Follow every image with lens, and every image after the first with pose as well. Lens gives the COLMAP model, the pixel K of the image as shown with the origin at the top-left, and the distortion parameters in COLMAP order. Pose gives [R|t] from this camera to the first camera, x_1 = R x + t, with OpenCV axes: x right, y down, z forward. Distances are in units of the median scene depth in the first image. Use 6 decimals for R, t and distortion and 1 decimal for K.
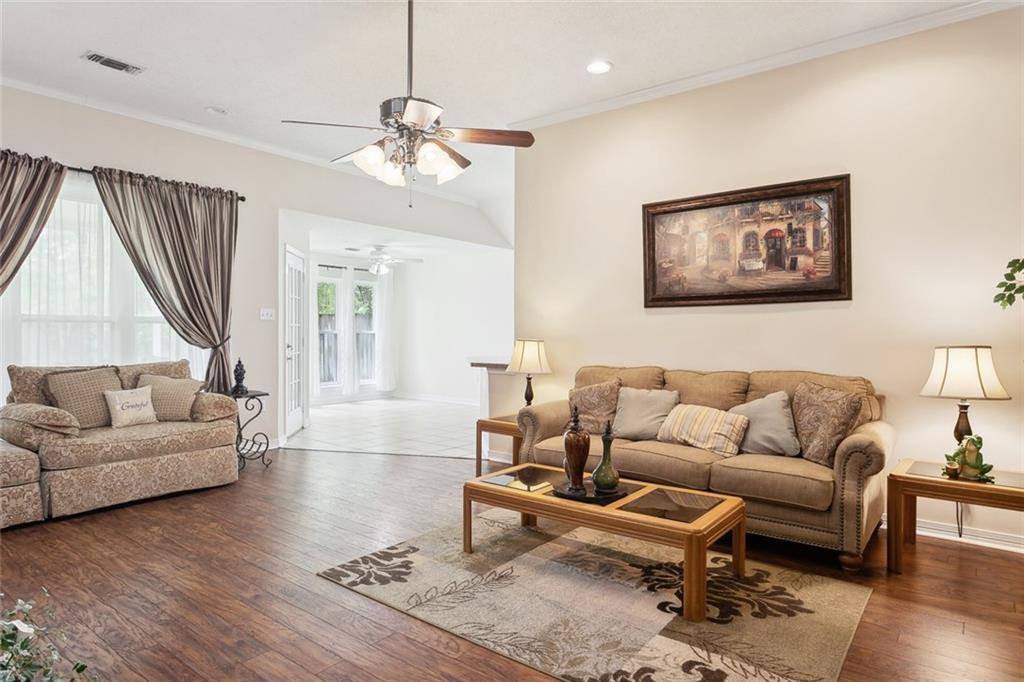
lens RADIAL K [[604.5, 0, 504.0], [0, 604.5, 338.2], [0, 0, 1]] dist [-0.012484, 0.002418]
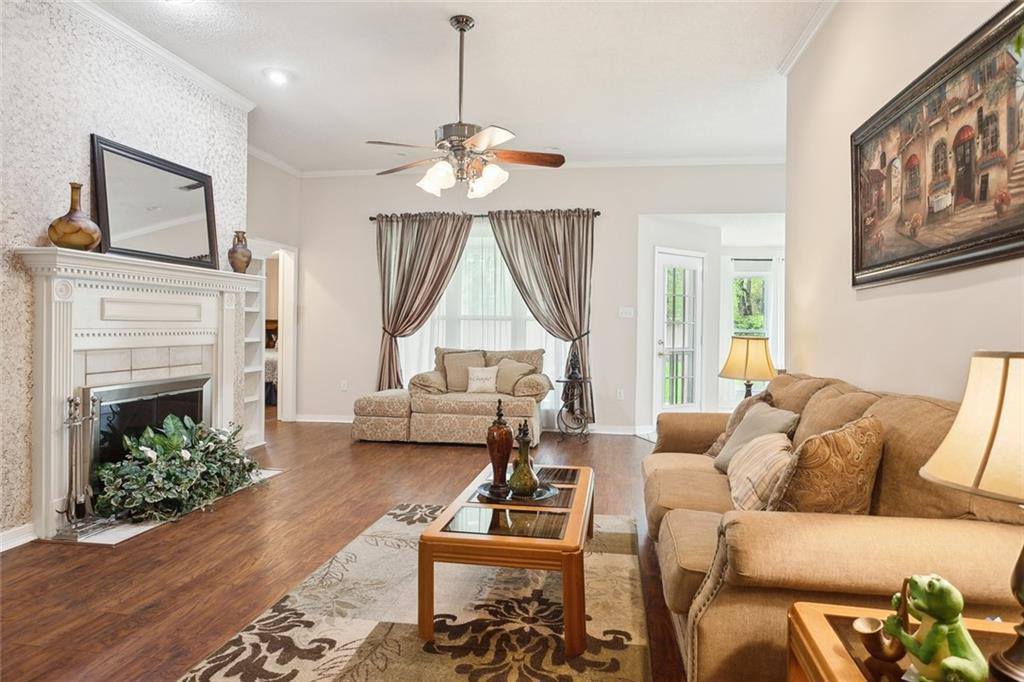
lens RADIAL K [[604.5, 0, 500.9], [0, 604.5, 335.7], [0, 0, 1]] dist [-0.012484, 0.002418]
pose [[0.476988, 0.013129, -0.878812, 0.732688], [-0.021763, 0.999758, 0.003124, 0.006647], [0.878640, 0.017635, 0.477159, 0.414677]]
